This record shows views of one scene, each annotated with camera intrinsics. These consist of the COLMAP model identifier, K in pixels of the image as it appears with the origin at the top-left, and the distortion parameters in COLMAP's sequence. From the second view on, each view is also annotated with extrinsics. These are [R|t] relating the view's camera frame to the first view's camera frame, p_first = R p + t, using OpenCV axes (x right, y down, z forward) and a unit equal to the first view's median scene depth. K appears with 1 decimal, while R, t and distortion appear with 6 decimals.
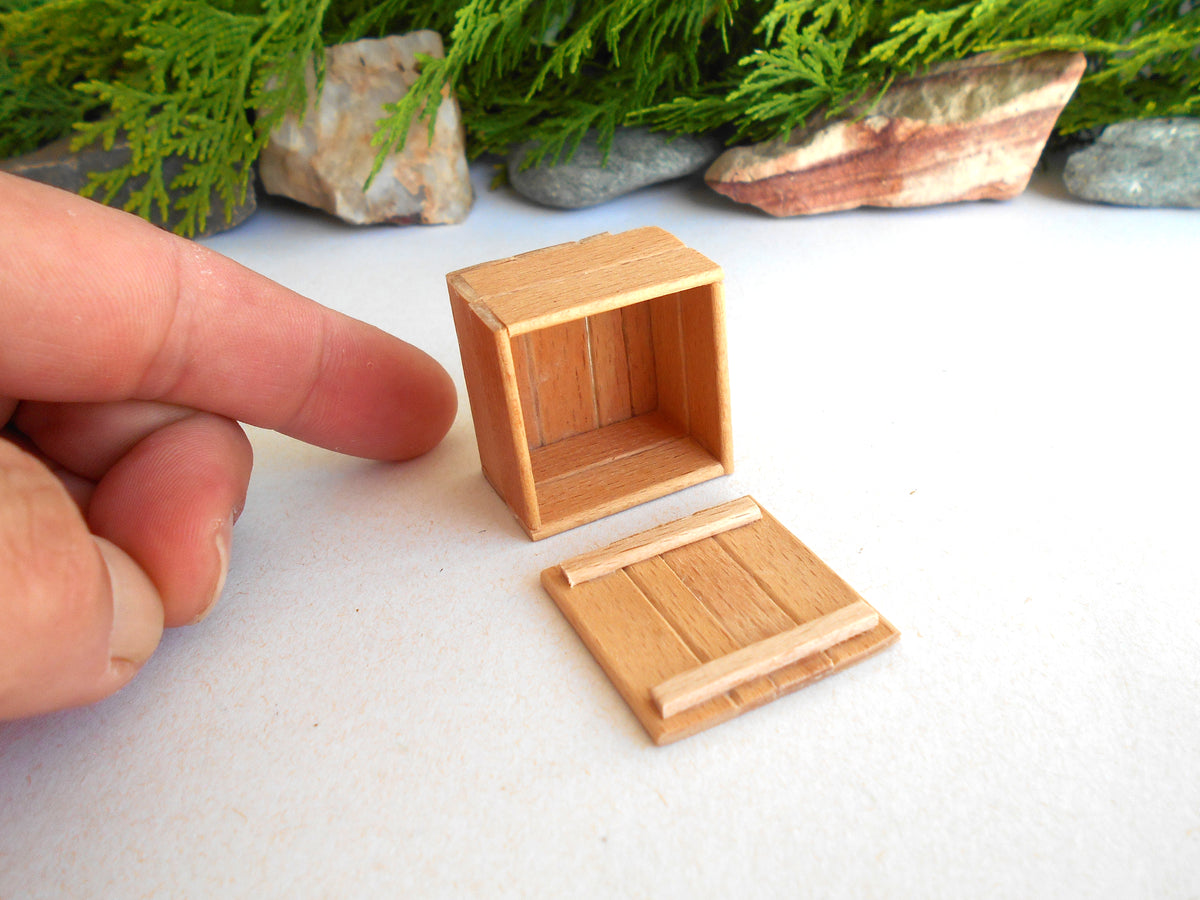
lens RADIAL K [[1019.9, 0, 600.0], [0, 1019.9, 450.0], [0, 0, 1]] dist [-0.029595, 0.017477]
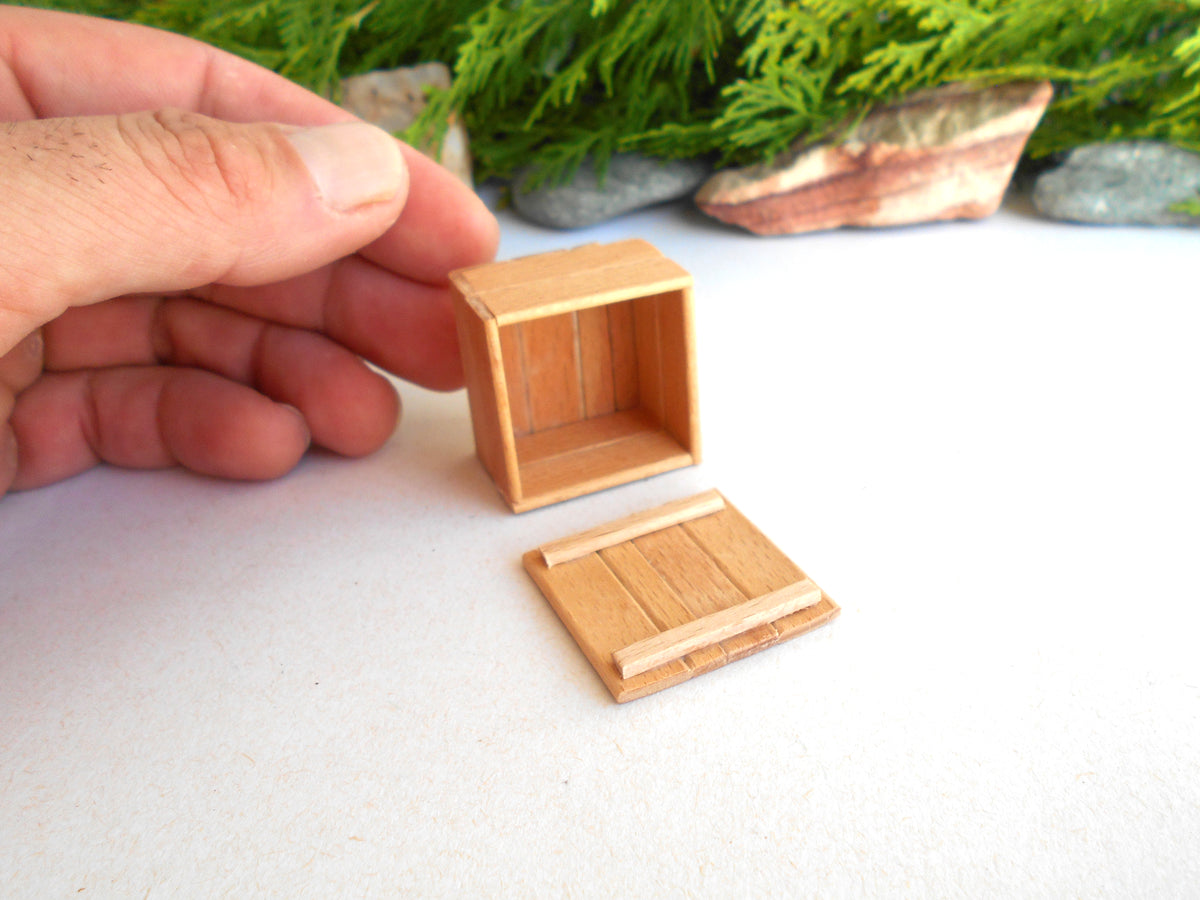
lens RADIAL K [[1019.9, 0, 600.0], [0, 1019.9, 450.0], [0, 0, 1]] dist [-0.029595, 0.017477]
pose [[0.999755, 0.001707, -0.022076, 0.029061], [-0.002121, 0.999823, -0.018713, 0.014934], [0.022041, 0.018755, 0.999581, -0.062601]]
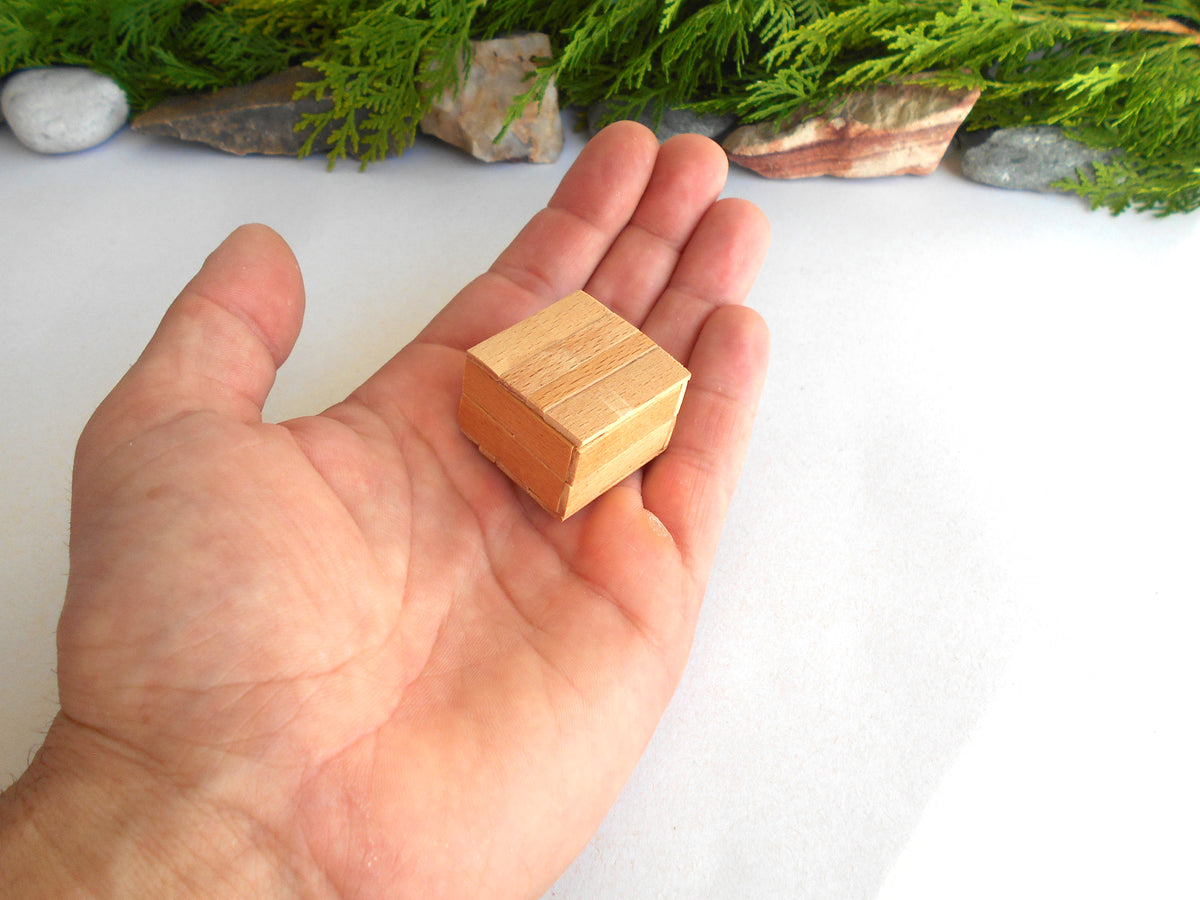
lens RADIAL K [[1019.9, 0, 600.0], [0, 1019.9, 450.0], [0, 0, 1]] dist [-0.029595, 0.017477]
pose [[0.997827, 0.060730, -0.025543, -0.010524], [-0.054046, 0.976250, 0.209797, -0.143363], [0.037677, -0.207960, 0.977411, -0.571011]]
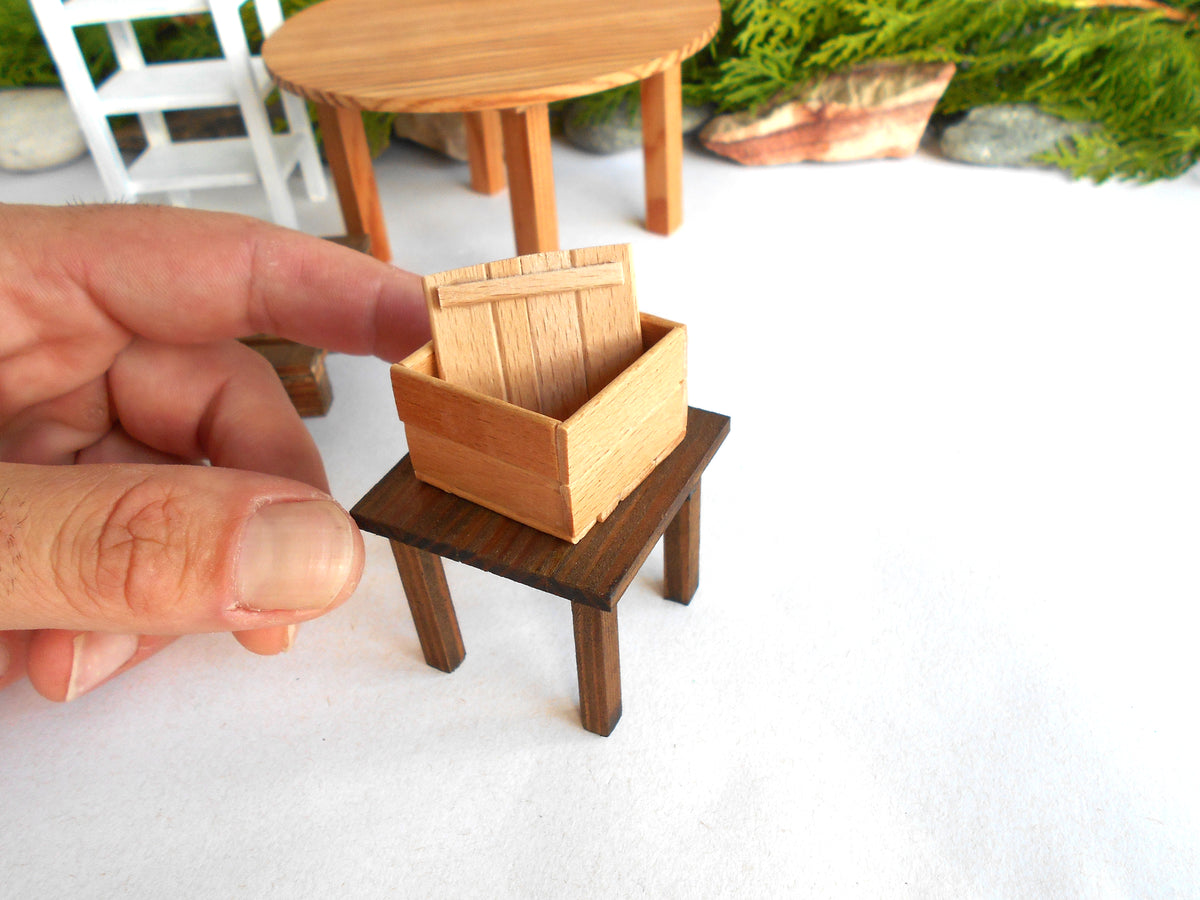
lens RADIAL K [[1030.3, 0, 596.9], [0, 1030.3, 447.5], [0, 0, 1]] dist [-0.026428, 0.018752]
pose [[0.999295, 0.031805, -0.019924, -0.001344], [-0.029589, 0.994235, 0.103060, 0.032352], [0.023087, -0.102398, 0.994476, -0.551390]]
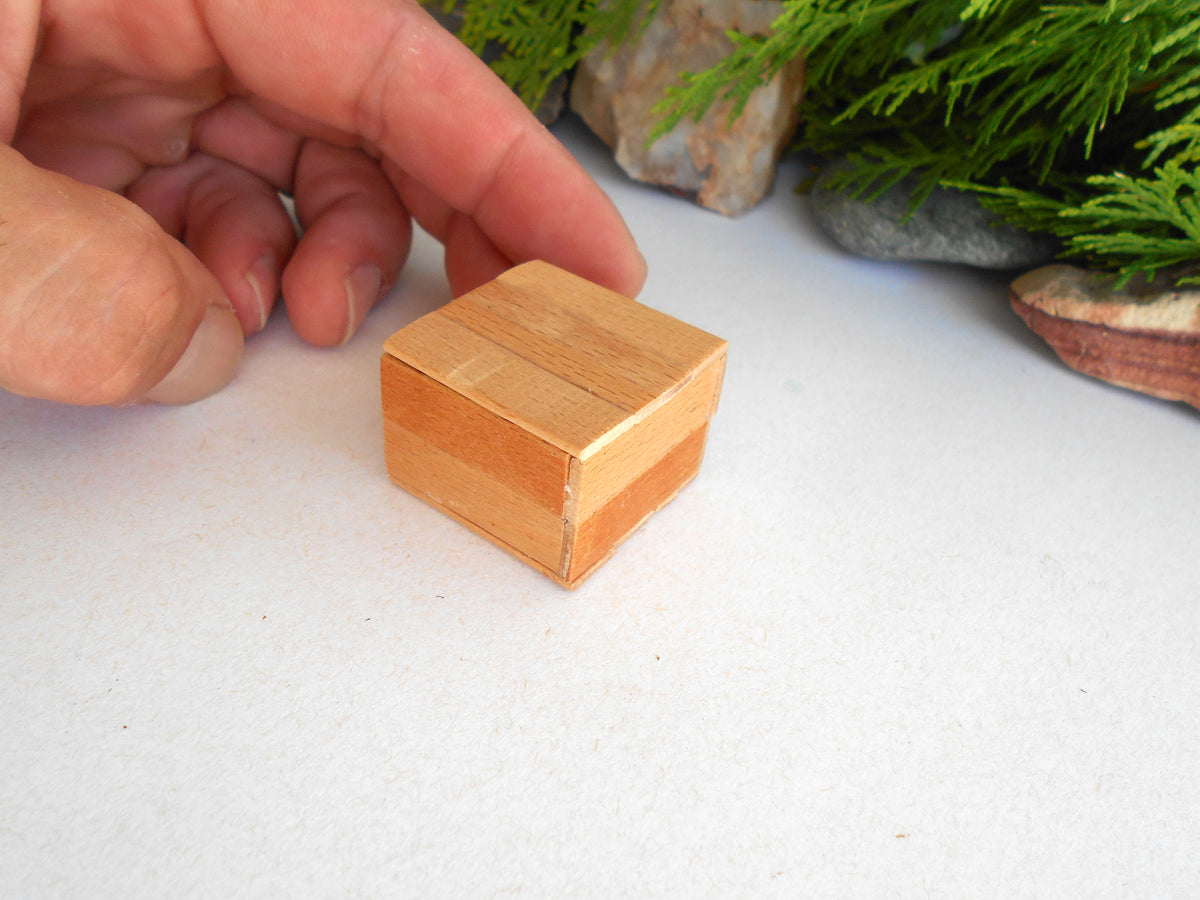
lens RADIAL K [[1015.0, 0, 600.0], [0, 1015.0, 450.0], [0, 0, 1]] dist [-0.024593, 0.008013]
pose [[0.843375, 0.447272, -0.297770, 0.131384], [-0.415107, 0.894224, 0.167480, -0.155014], [0.341182, -0.017642, 0.939832, 0.132405]]
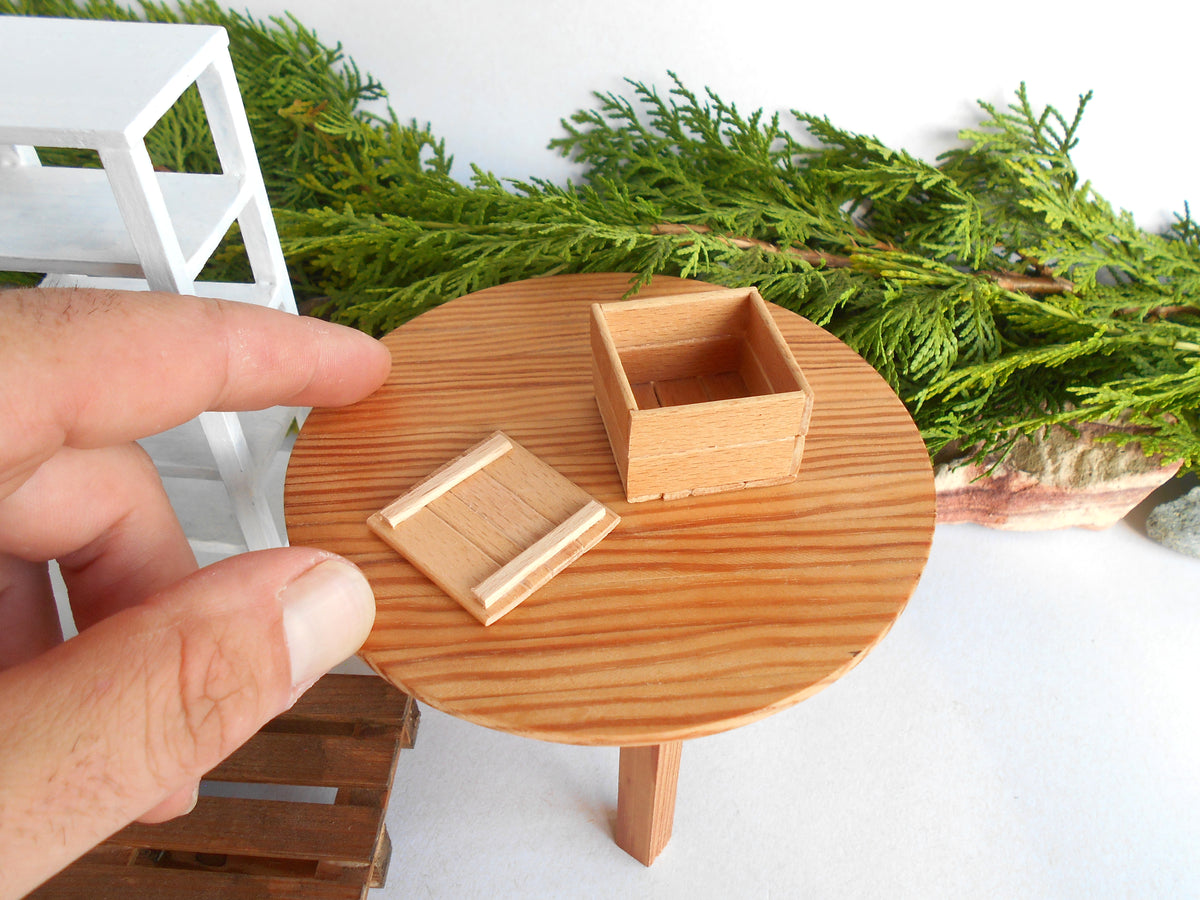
lens RADIAL K [[1030.3, 0, 596.9], [0, 1030.3, 447.5], [0, 0, 1]] dist [-0.026428, 0.018752]
pose [[0.993337, 0.115239, 0.001023, -0.176513], [-0.113211, 0.974123, 0.195620, -0.513400], [0.021546, -0.194432, 0.980679, -0.142182]]
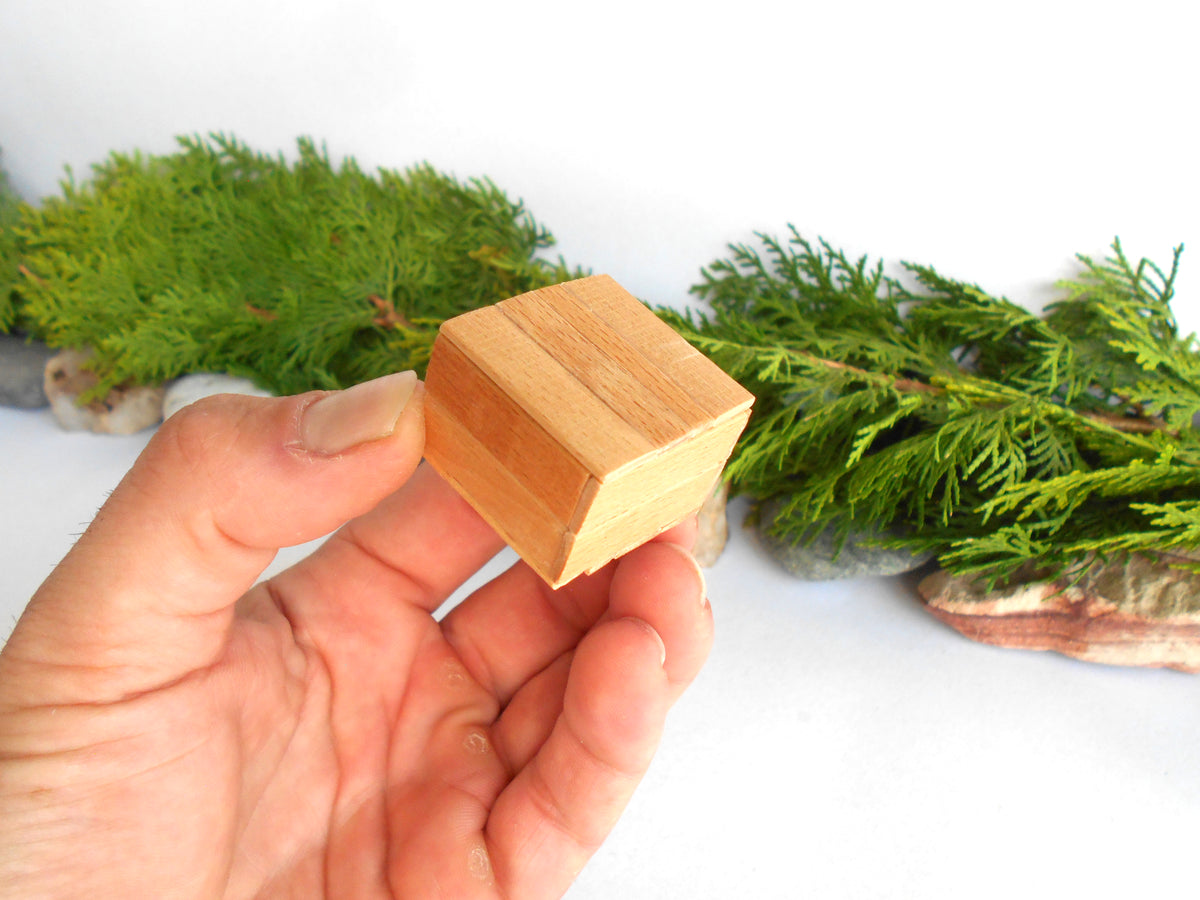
lens RADIAL K [[1019.9, 0, 600.0], [0, 1019.9, 450.0], [0, 0, 1]] dist [-0.029595, 0.017477]
pose [[0.949737, 0.183803, -0.253407, 0.023091], [-0.183518, 0.982699, 0.024974, -0.405126], [0.253613, 0.022786, 0.967037, -0.249765]]
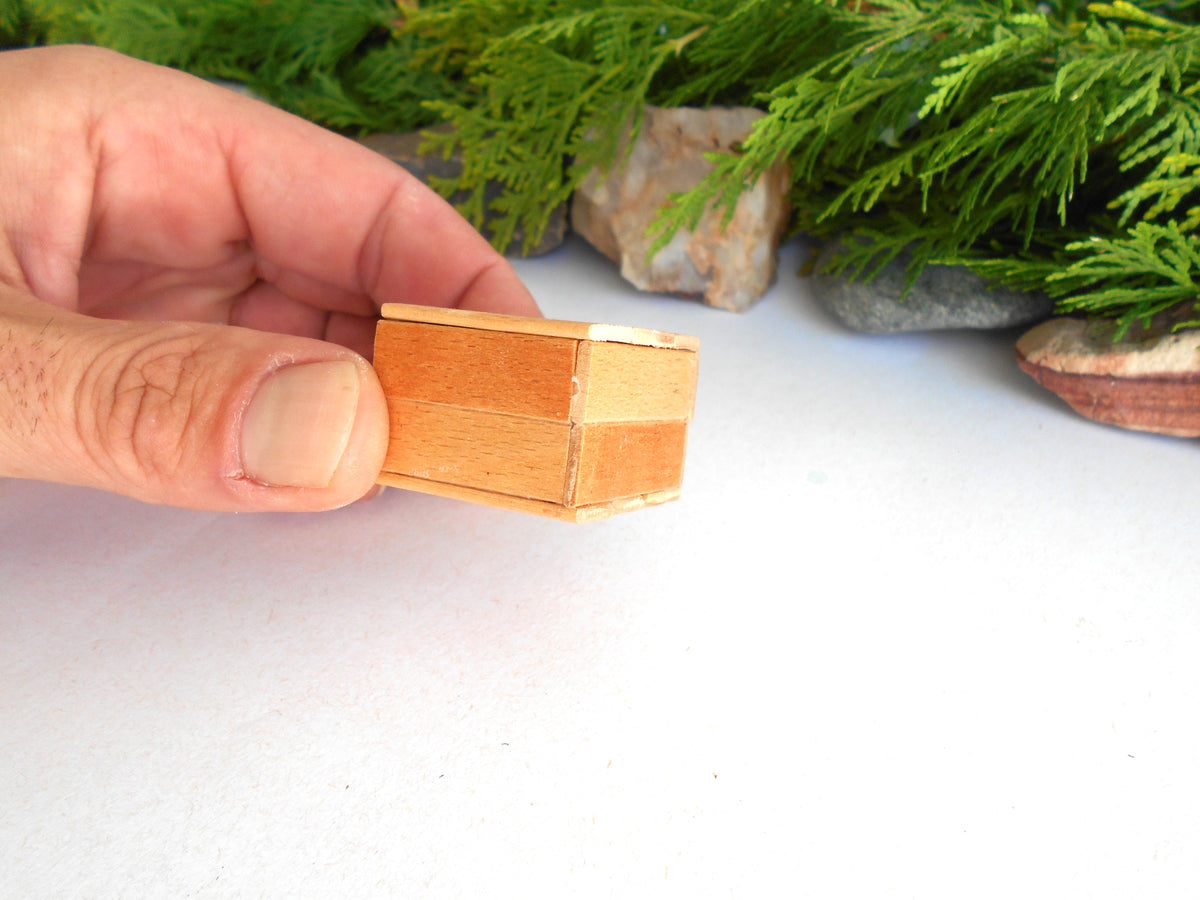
lens RADIAL K [[1019.9, 0, 600.0], [0, 1019.9, 450.0], [0, 0, 1]] dist [-0.029595, 0.017477]
pose [[0.877240, 0.305043, -0.370674, 0.145443], [-0.272899, 0.952136, 0.137709, -0.215649], [0.394939, -0.019647, 0.918497, 0.100404]]
